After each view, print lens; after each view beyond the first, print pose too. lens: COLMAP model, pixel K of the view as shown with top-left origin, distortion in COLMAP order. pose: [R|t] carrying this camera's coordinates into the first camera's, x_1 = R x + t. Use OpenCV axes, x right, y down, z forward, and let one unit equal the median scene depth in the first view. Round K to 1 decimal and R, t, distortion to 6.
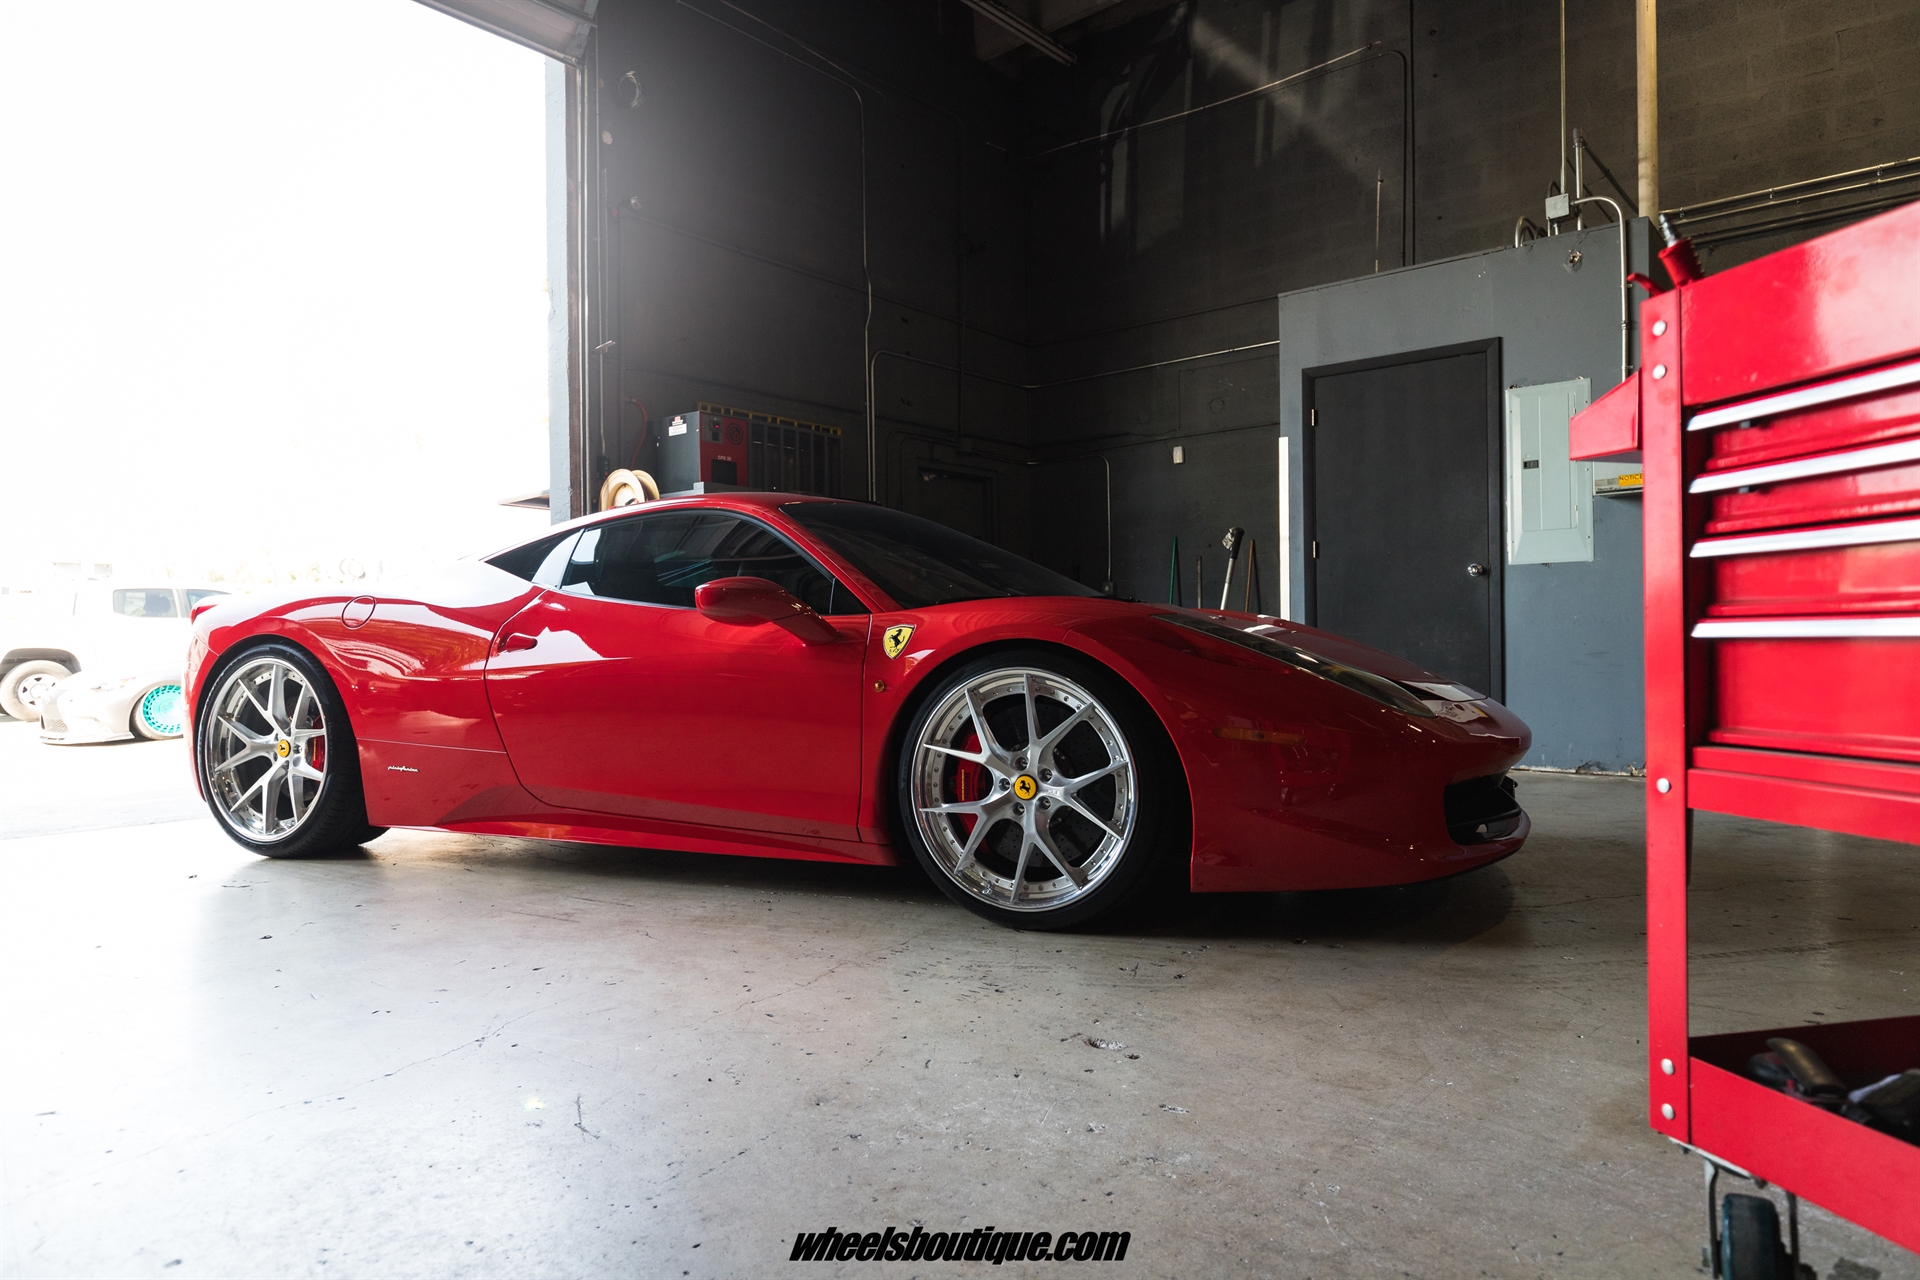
lens RADIAL K [[1179.6, 0, 960.0], [0, 1179.6, 640.0], [0, 0, 1]] dist [0.001792, 0.000315]
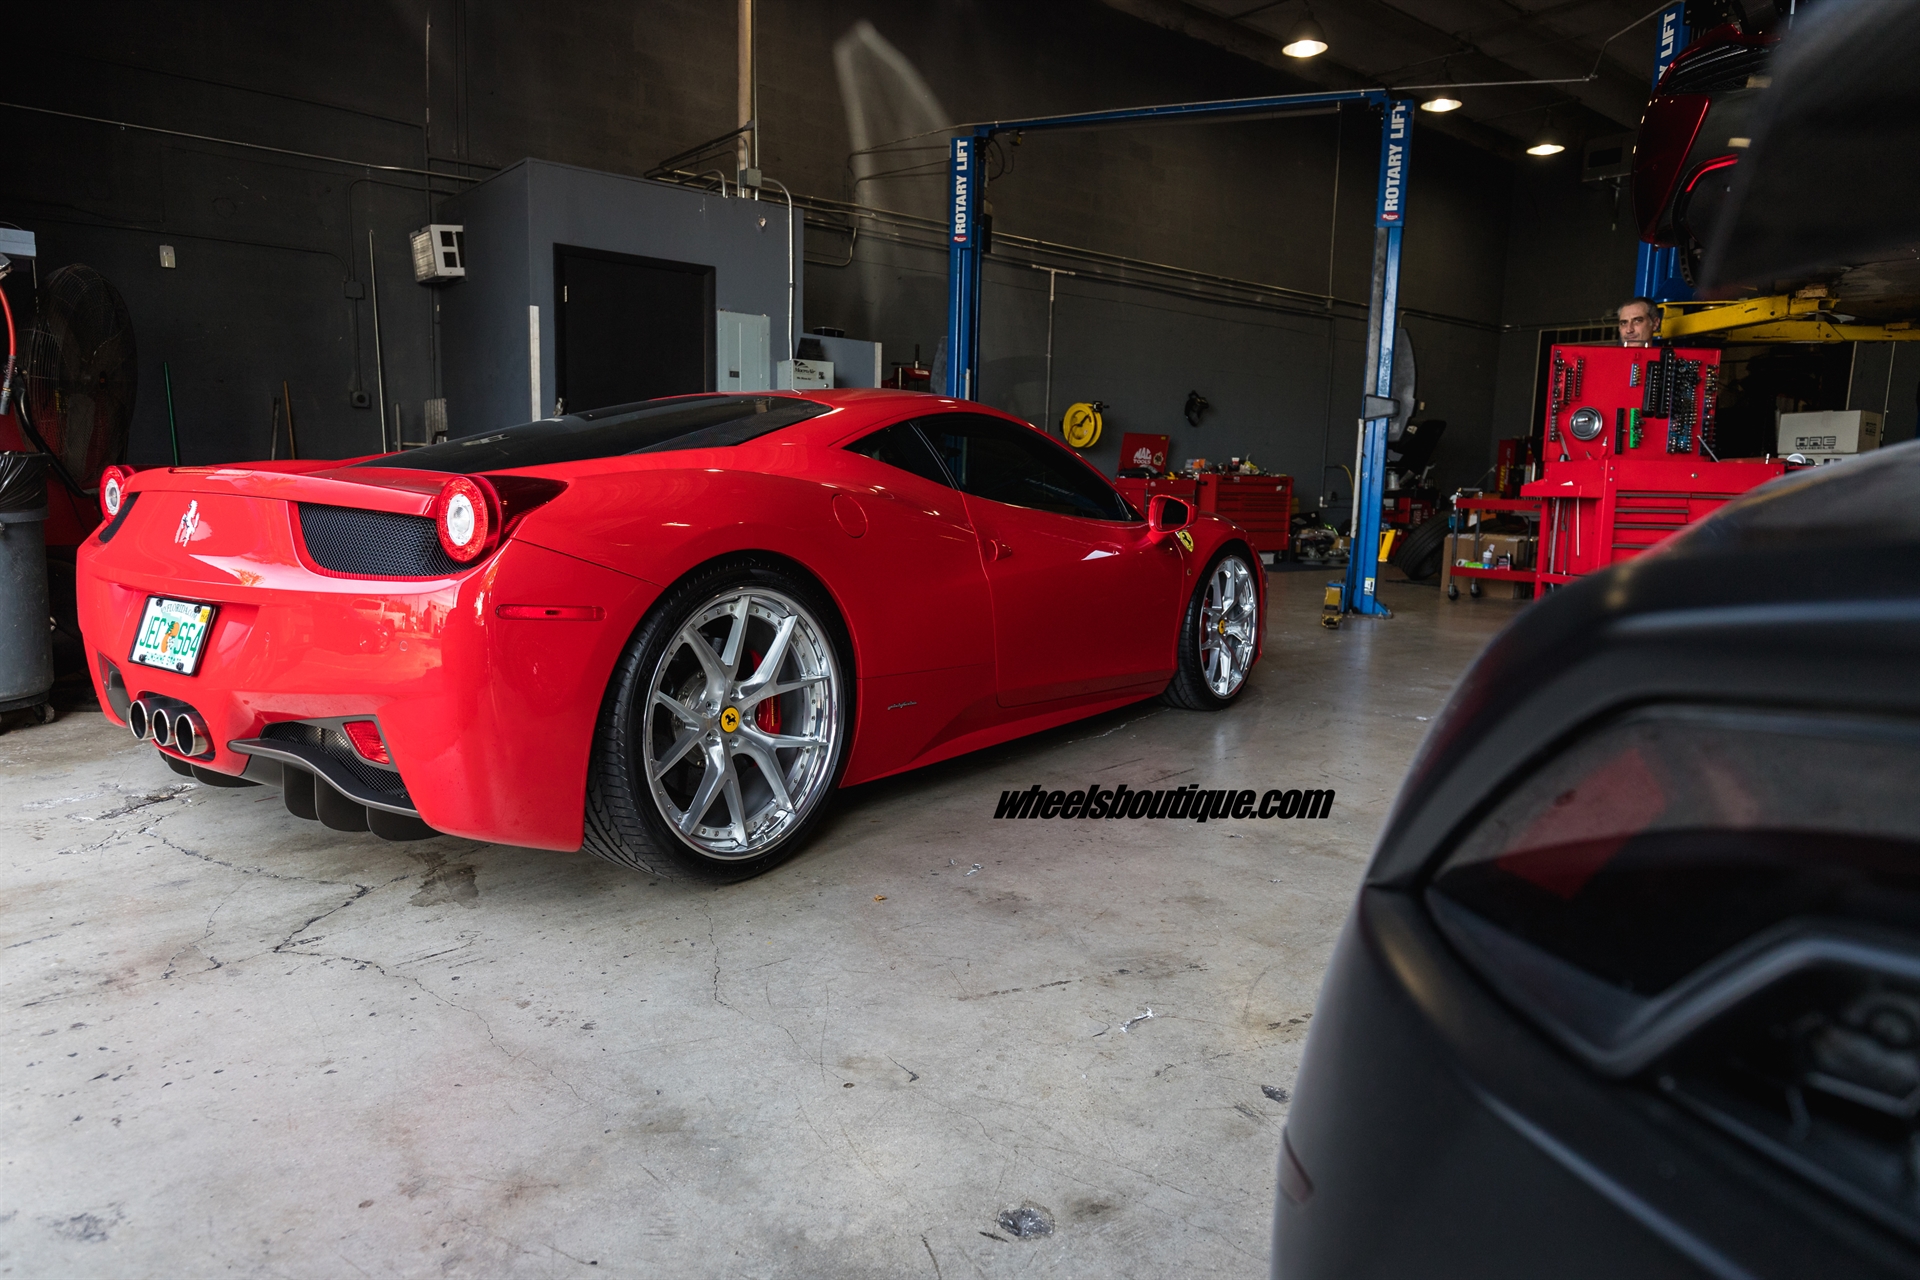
lens RADIAL K [[1179.6, 0, 960.0], [0, 1179.6, 640.0], [0, 0, 1]] dist [0.001792, 0.000315]
pose [[0.169201, -0.112200, 0.979174, -1.534423], [-0.026255, 0.992633, 0.118279, -0.038010], [-0.985232, -0.045722, 0.165008, 1.034854]]
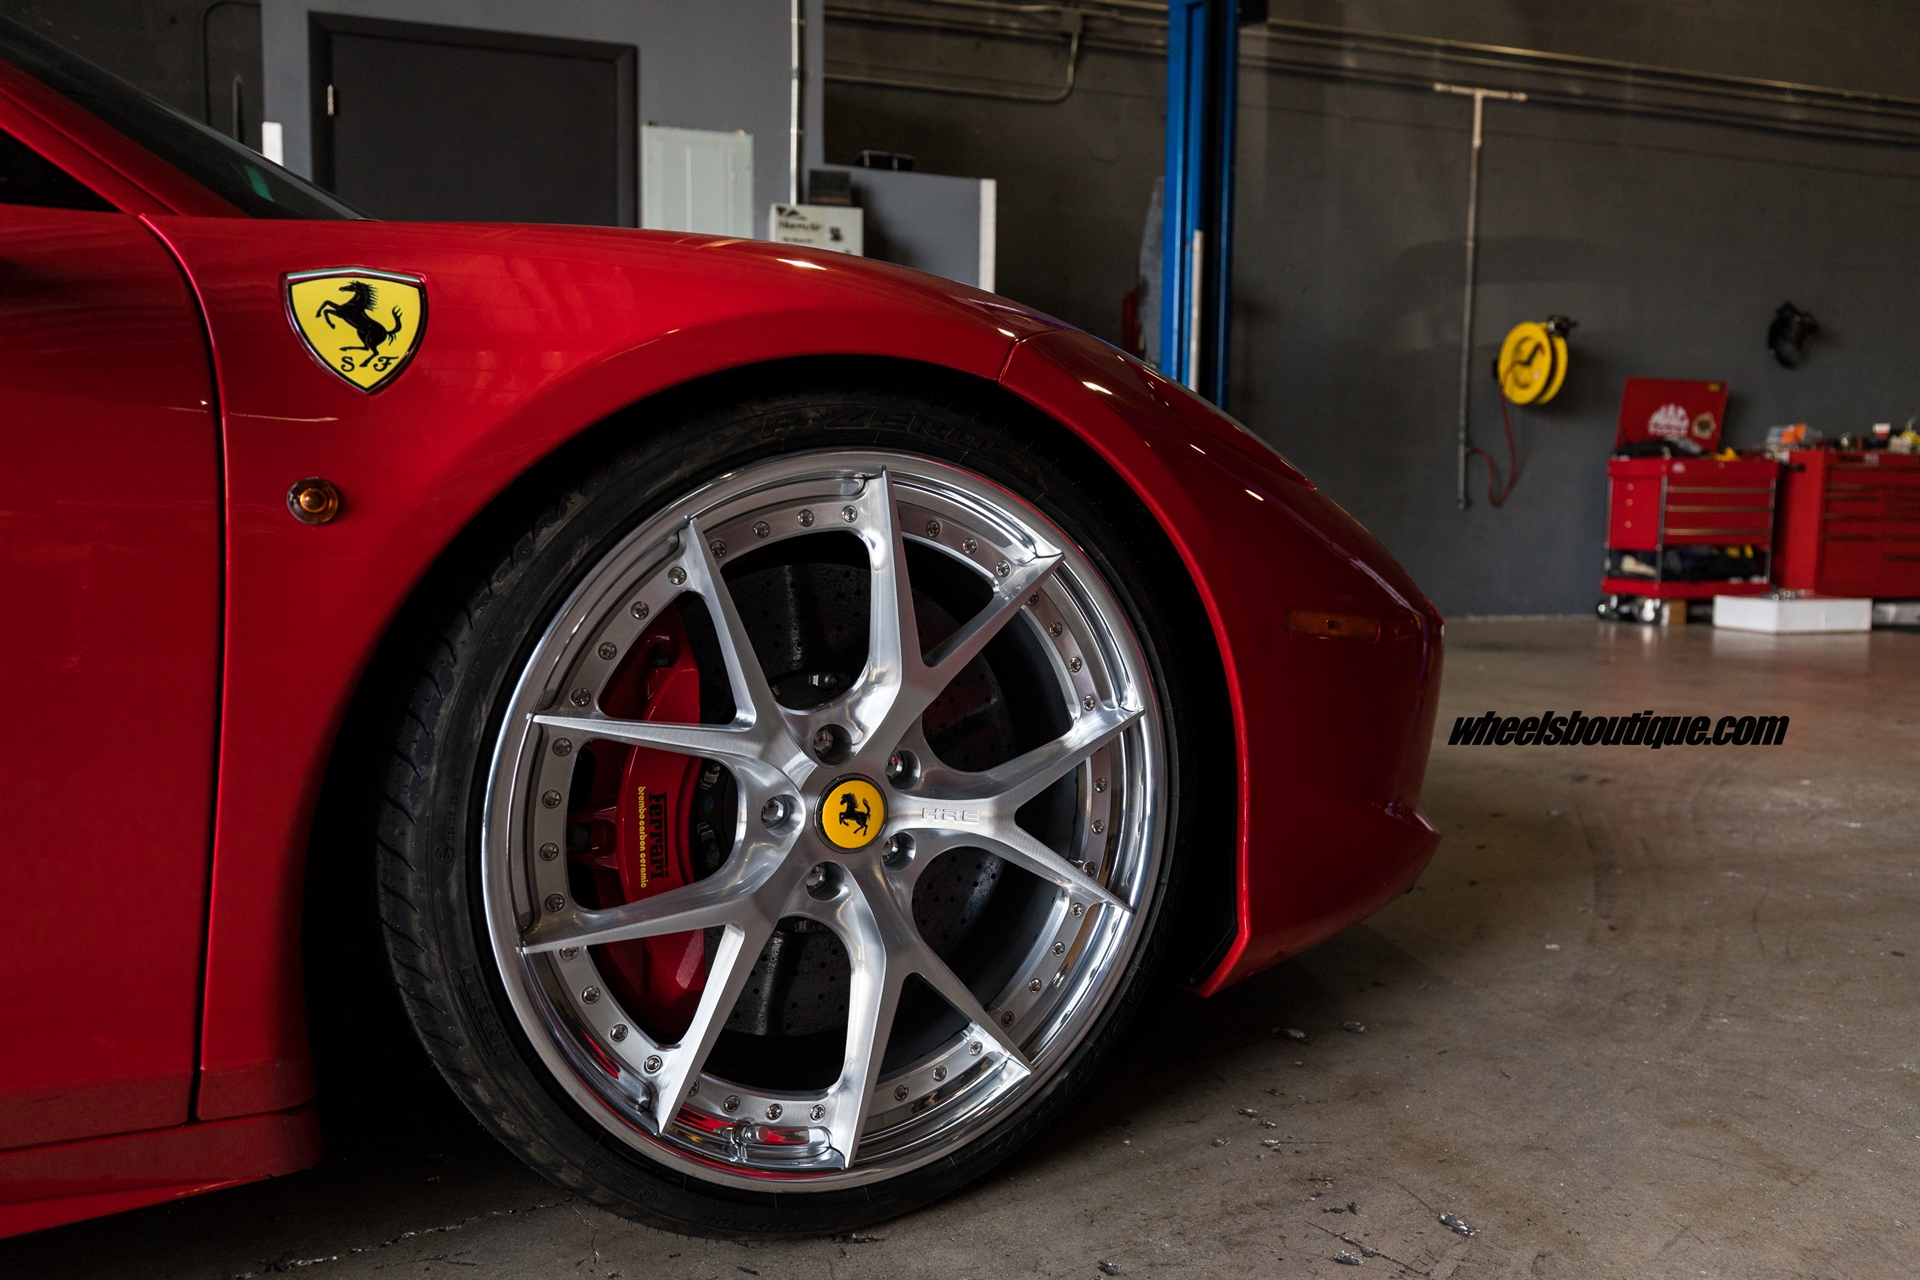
lens RADIAL K [[1374.9, 0, 960.0], [0, 1374.9, 640.0], [0, 0, 1]] dist [-0.002139, -0.008566]
pose [[0.557966, -0.051833, 0.828243, -0.240334], [-0.024114, 0.996613, 0.078615, 0.043628], [-0.829513, -0.063837, 0.554827, 0.744269]]
